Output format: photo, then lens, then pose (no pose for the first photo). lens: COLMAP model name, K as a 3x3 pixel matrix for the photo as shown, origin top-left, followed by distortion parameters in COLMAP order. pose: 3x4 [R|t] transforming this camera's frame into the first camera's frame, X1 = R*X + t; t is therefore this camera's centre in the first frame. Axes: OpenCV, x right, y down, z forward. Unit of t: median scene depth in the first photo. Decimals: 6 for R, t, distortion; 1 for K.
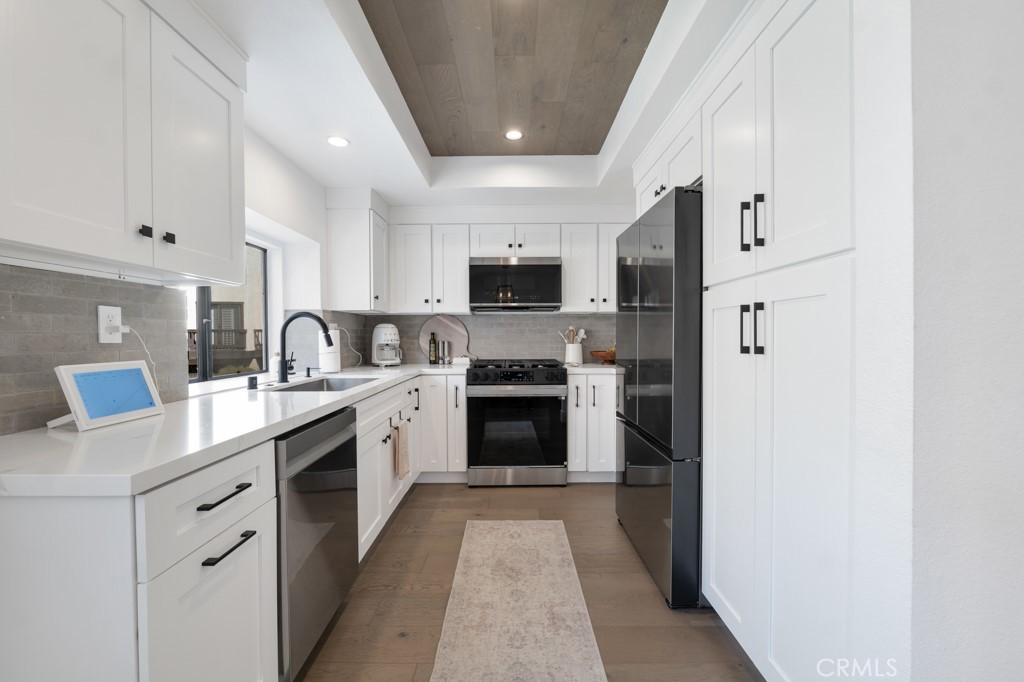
lens RADIAL K [[420.2, 0, 510.0], [0, 420.2, 338.2], [0, 0, 1]] dist [-0.014277, 0.000494]
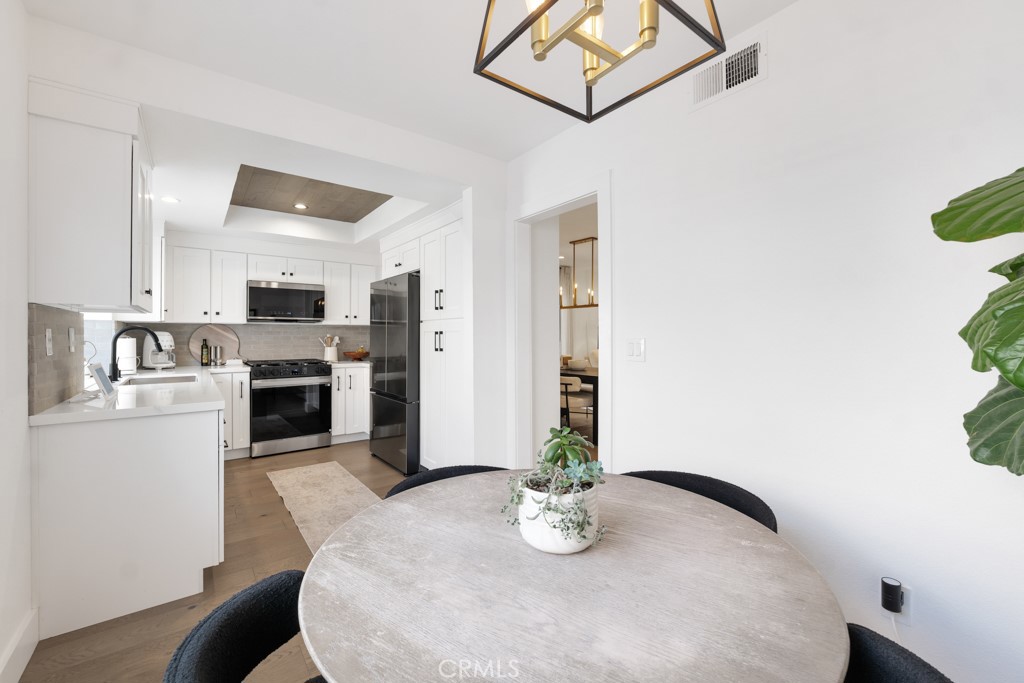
lens RADIAL K [[420.2, 0, 510.0], [0, 420.2, 338.7], [0, 0, 1]] dist [-0.014277, 0.000494]
pose [[0.792825, -0.000956, 0.609448, -0.243598], [0.001322, 0.999999, -0.000150, -0.014593], [-0.609447, 0.000925, 0.792826, -0.495448]]
